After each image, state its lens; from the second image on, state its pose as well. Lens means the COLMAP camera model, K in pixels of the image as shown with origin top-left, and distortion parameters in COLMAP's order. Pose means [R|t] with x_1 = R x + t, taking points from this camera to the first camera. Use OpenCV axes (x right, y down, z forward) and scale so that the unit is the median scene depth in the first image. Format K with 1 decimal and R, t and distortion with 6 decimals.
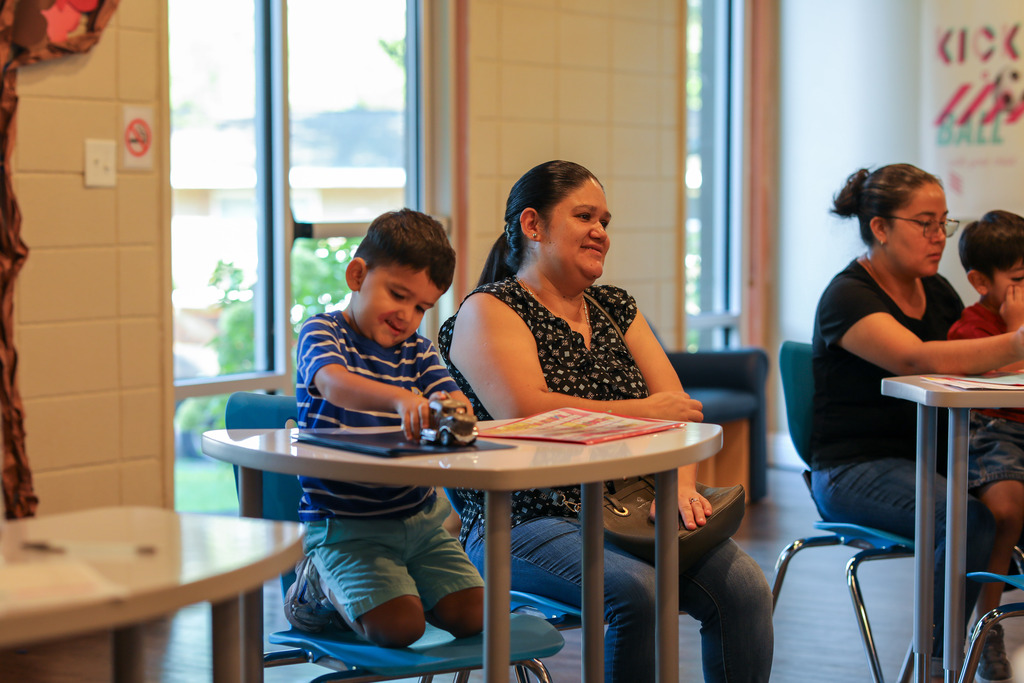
lens RADIAL K [[1841.4, 0, 512.0], [0, 1841.4, 341.5], [0, 0, 1]] dist [-0.122548, -0.062202]
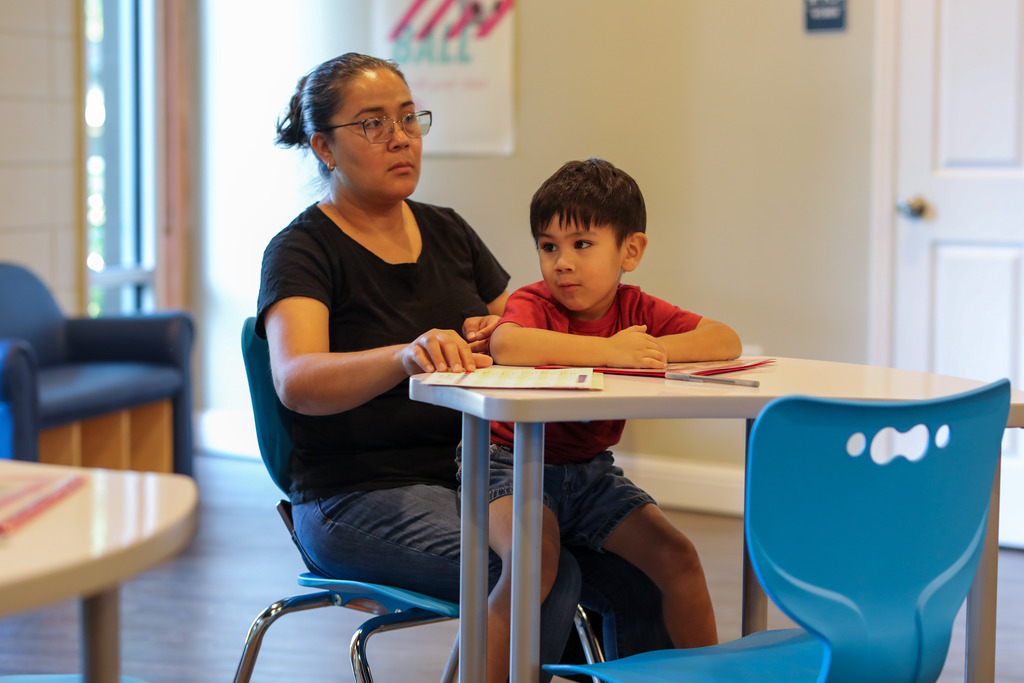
lens RADIAL K [[1841.4, 0, 512.0], [0, 1841.4, 341.5], [0, 0, 1]] dist [-0.122548, -0.062202]
pose [[0.945474, -0.022536, 0.324918, 0.009859], [0.012308, 0.999363, 0.033500, -0.008488], [-0.325466, -0.027674, 0.945149, 0.192892]]
